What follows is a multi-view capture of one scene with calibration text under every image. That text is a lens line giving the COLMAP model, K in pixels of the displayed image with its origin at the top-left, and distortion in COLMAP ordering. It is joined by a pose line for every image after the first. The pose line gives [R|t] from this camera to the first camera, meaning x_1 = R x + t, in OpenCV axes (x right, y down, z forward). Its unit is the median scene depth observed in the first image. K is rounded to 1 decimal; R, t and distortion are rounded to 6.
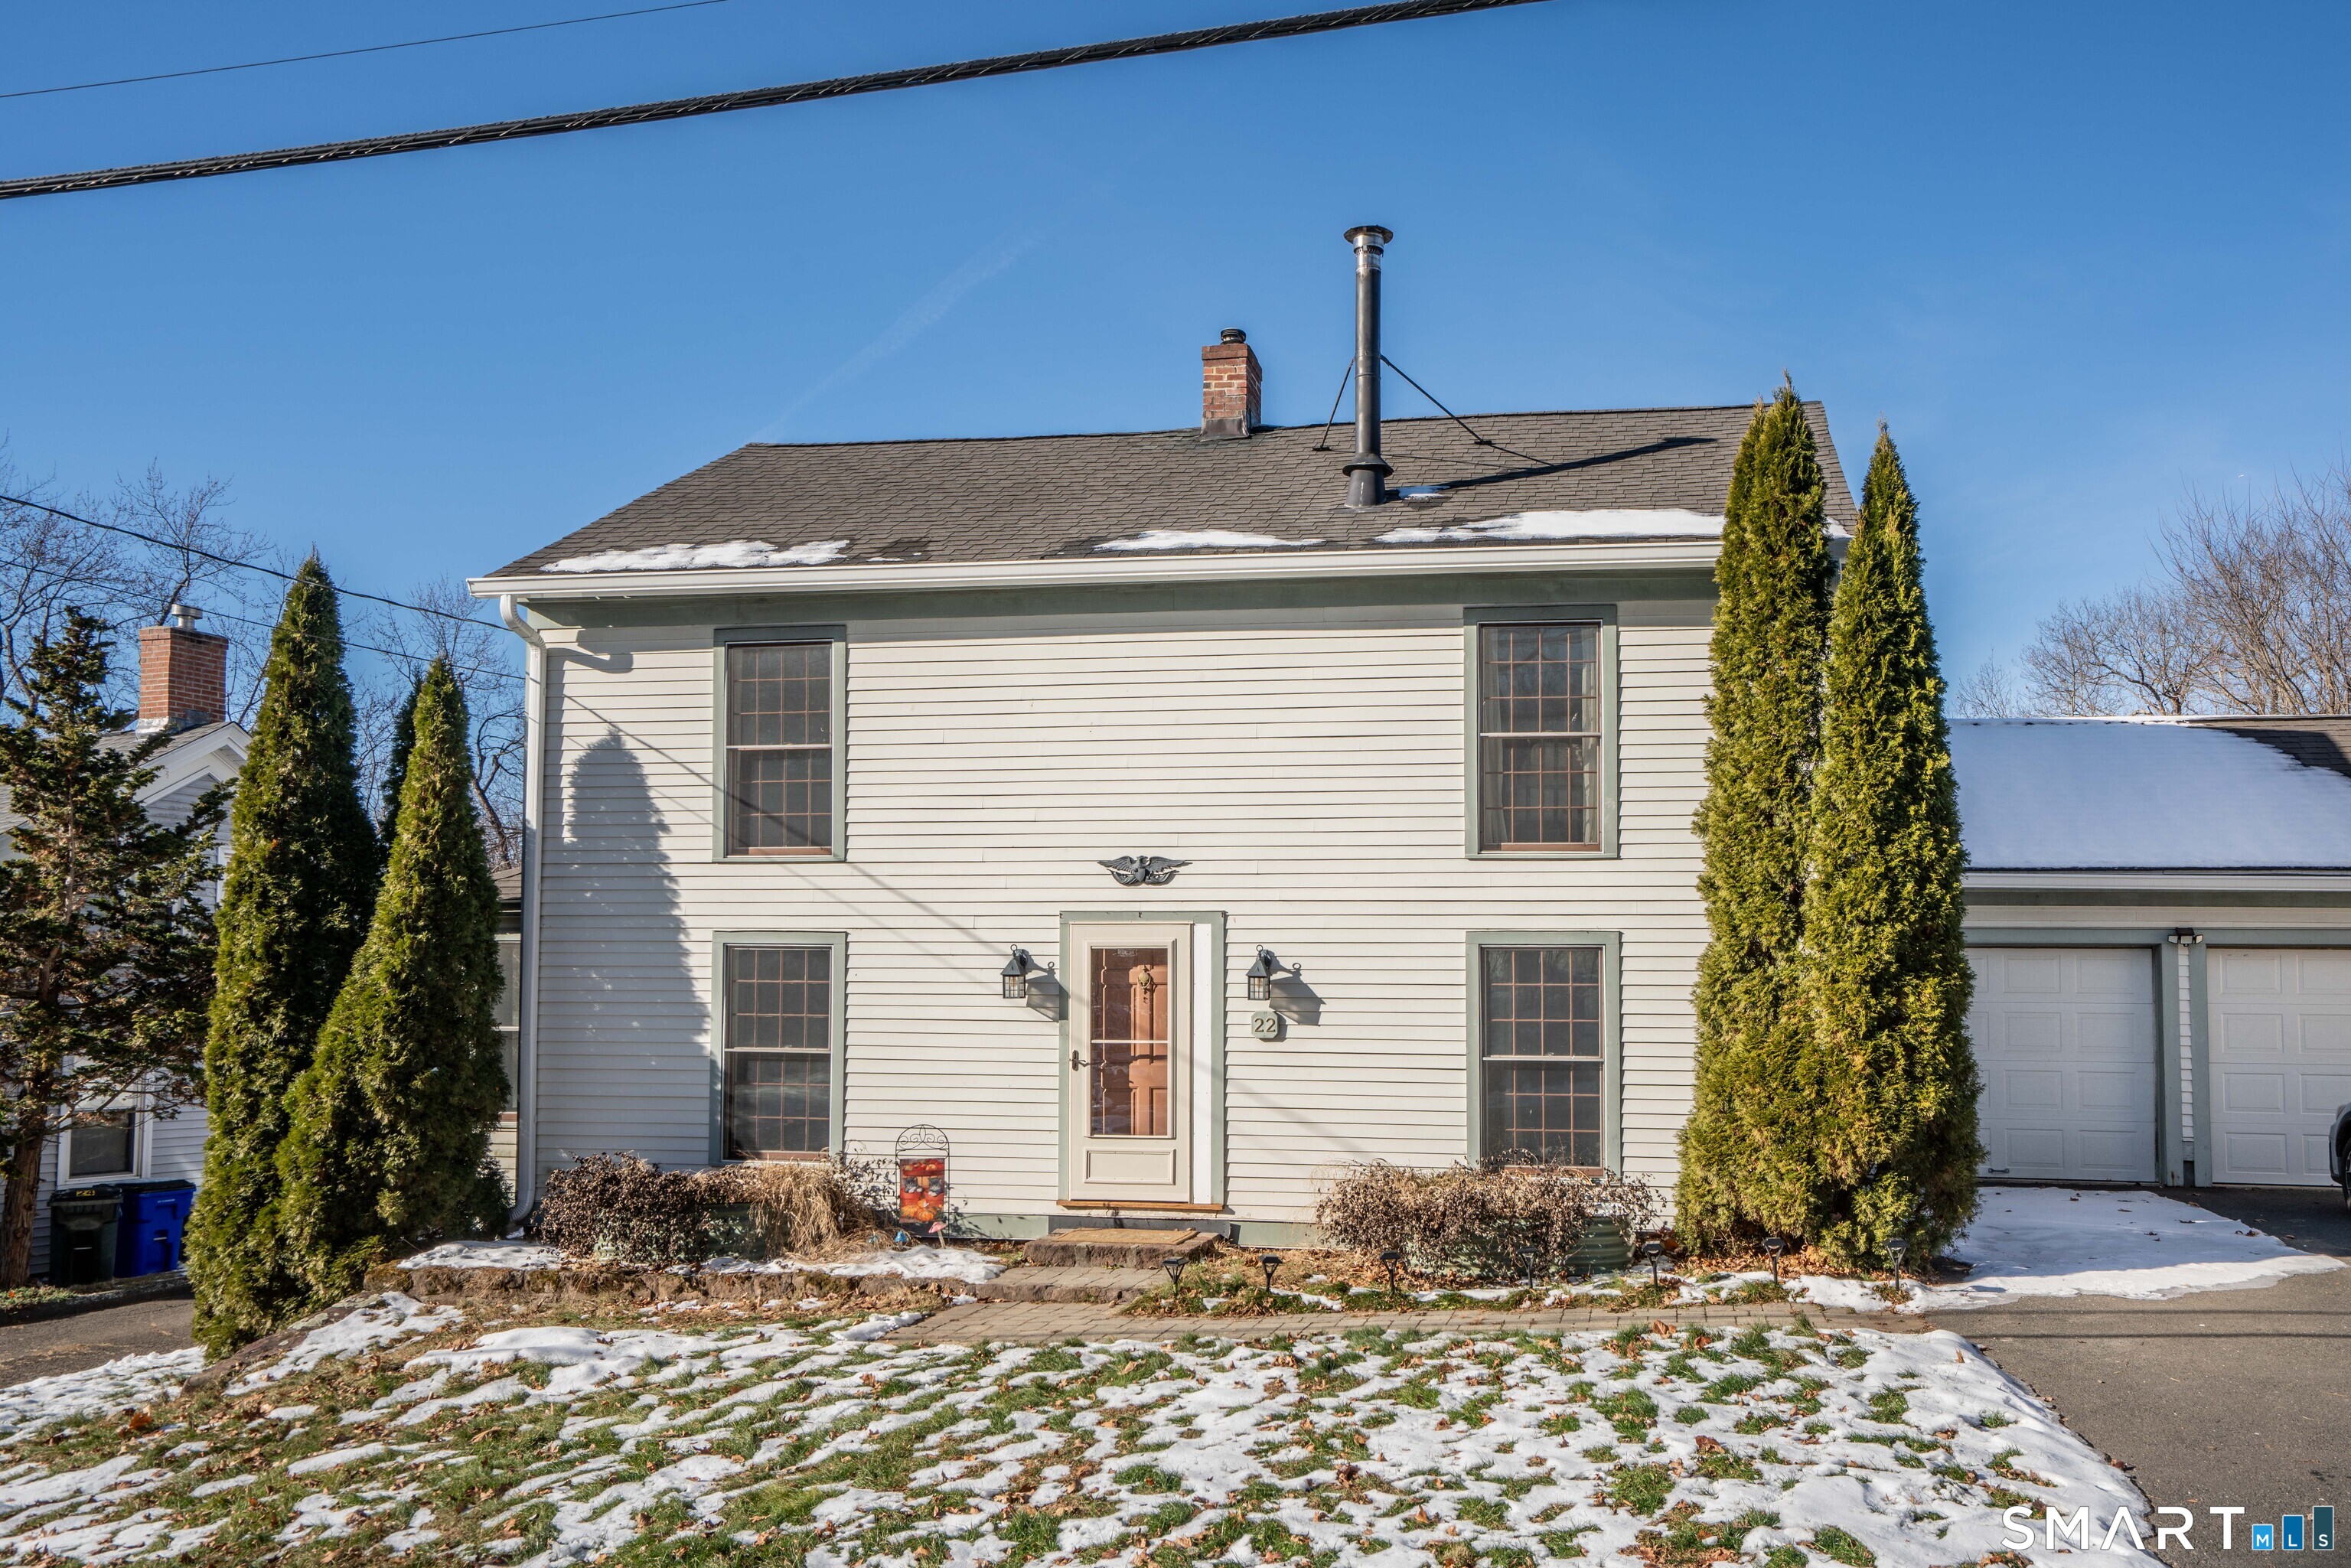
lens RADIAL K [[1798.8, 0, 1175.5], [0, 1798.8, 784.0], [0, 0, 1]] dist [0.011493, 0.007380]
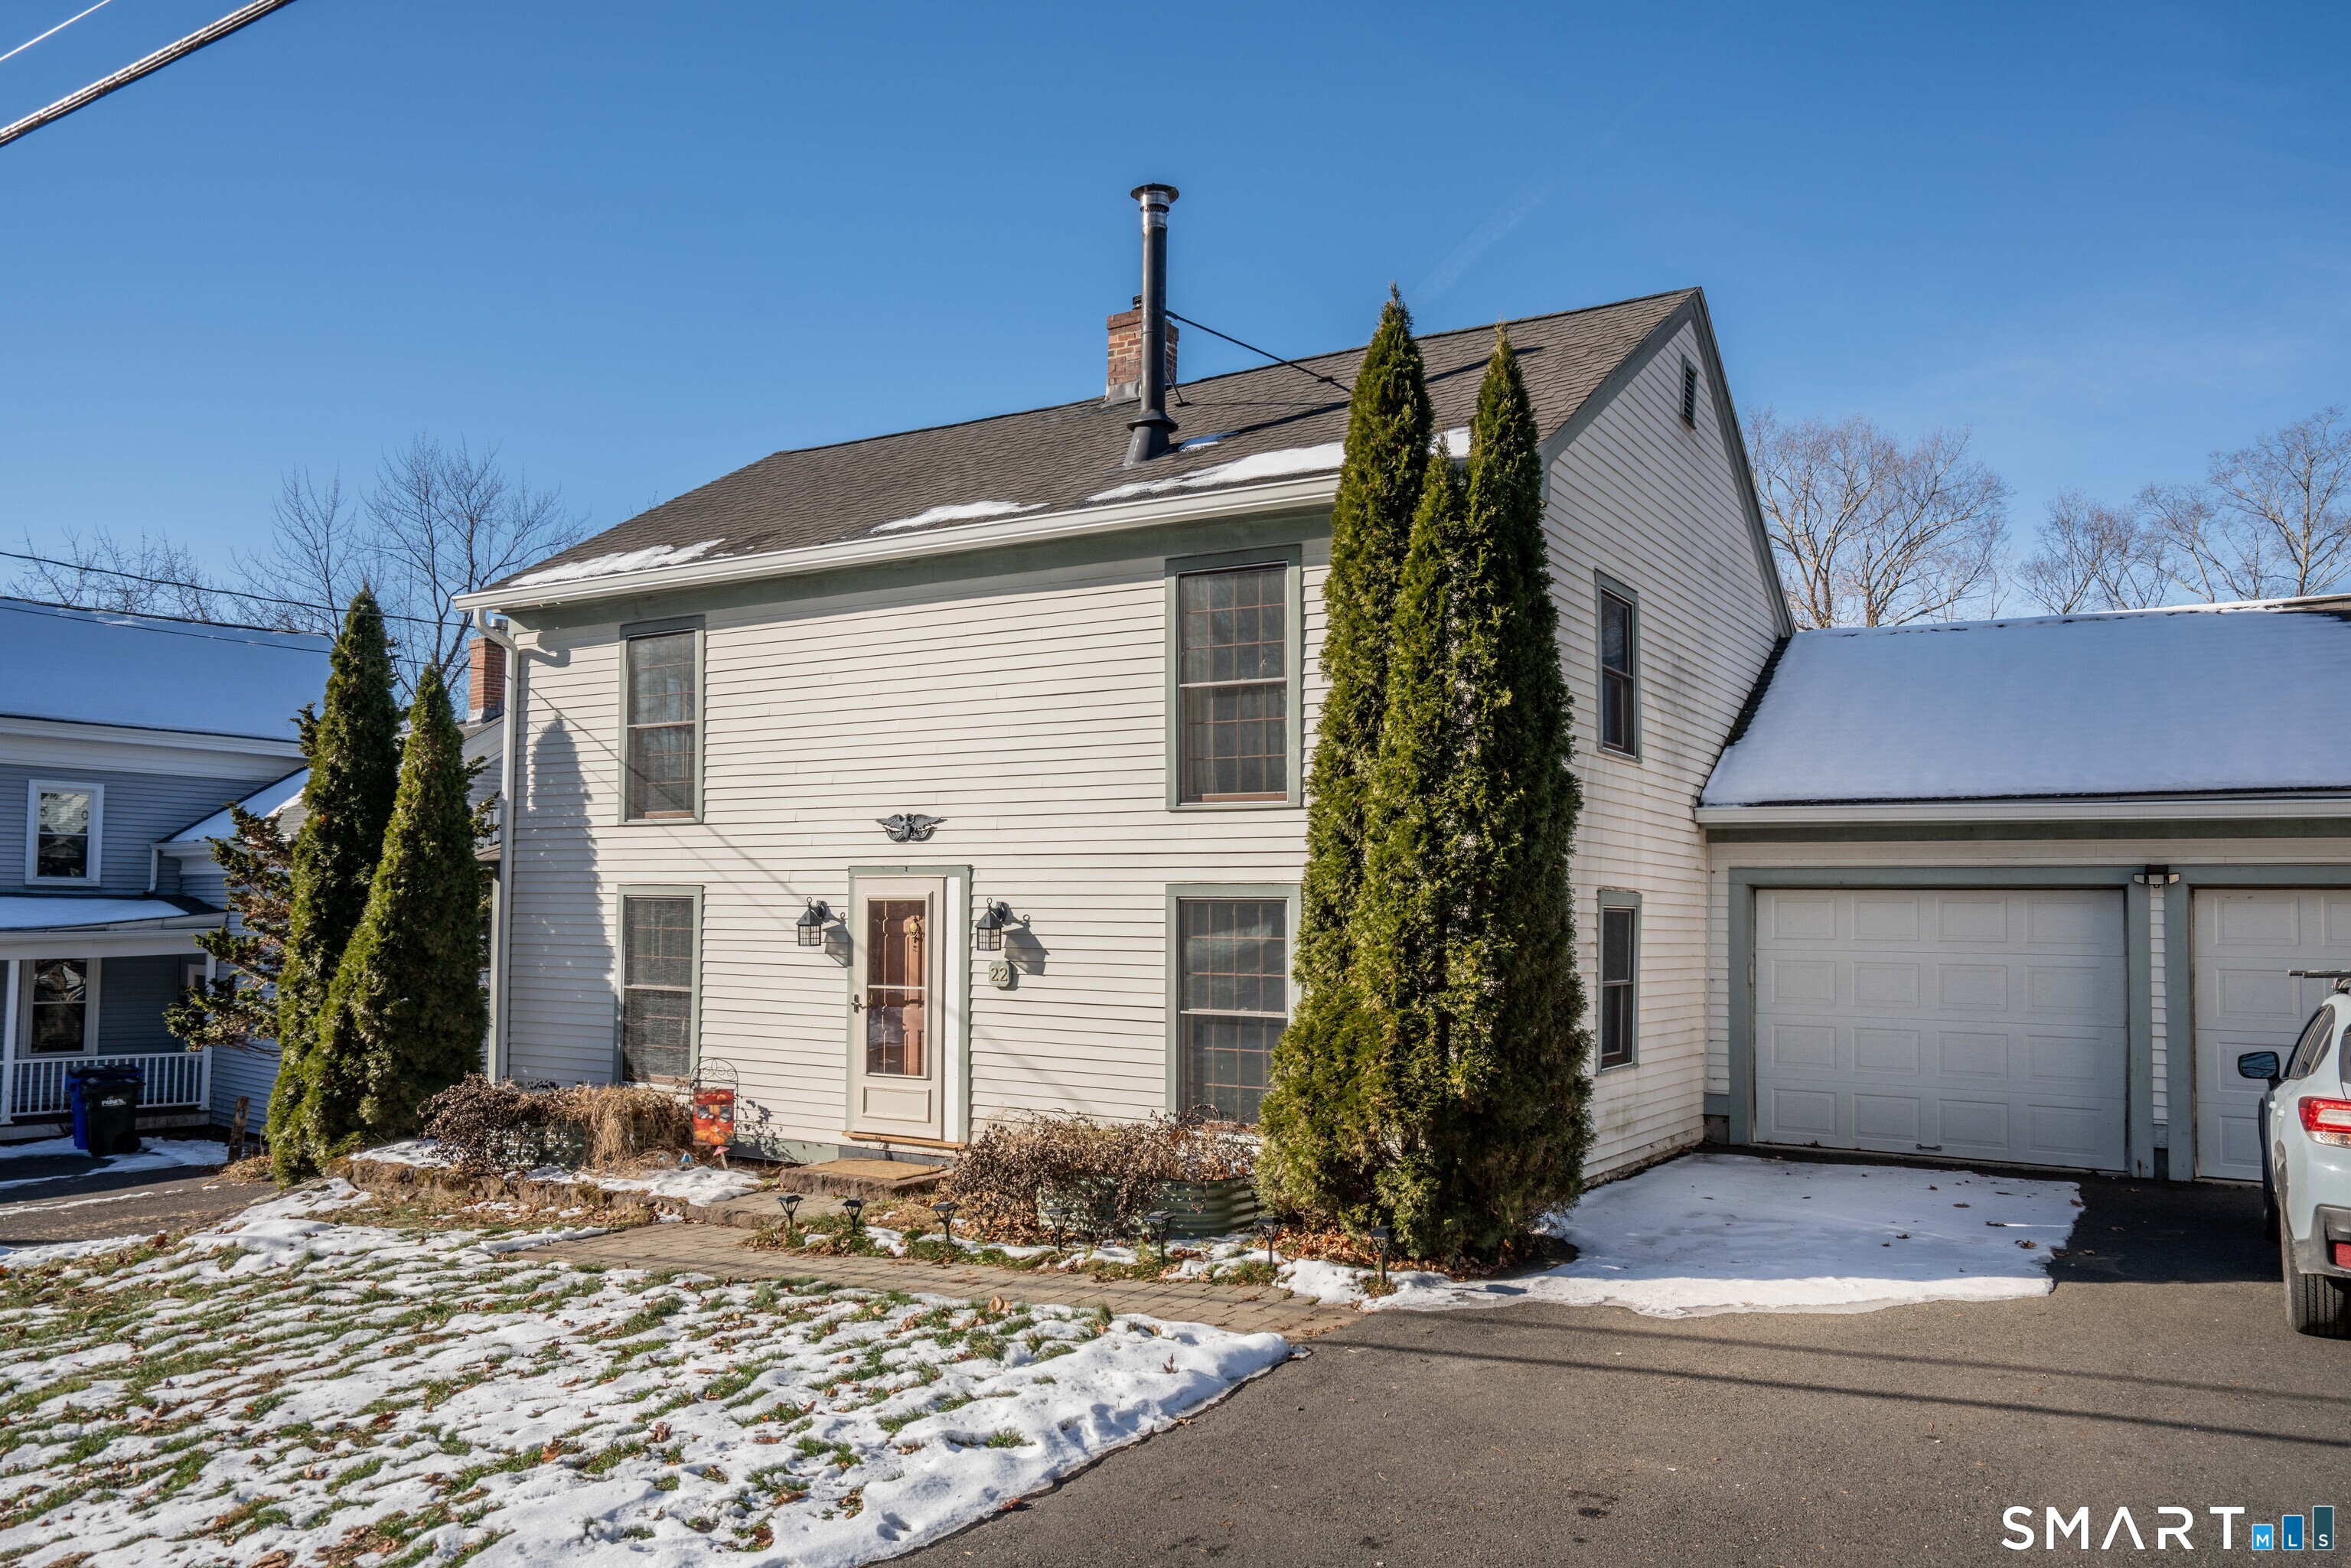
lens RADIAL K [[1668.8, 0, 1176.6], [0, 1668.8, 720.4], [0, 0, 1]] dist [-0.010882, 0.034974]
pose [[0.923557, -0.042380, -0.381113, 0.518414], [0.045205, 0.998977, -0.001540, -0.006963], [0.380788, -0.015806, 0.924527, 0.146732]]
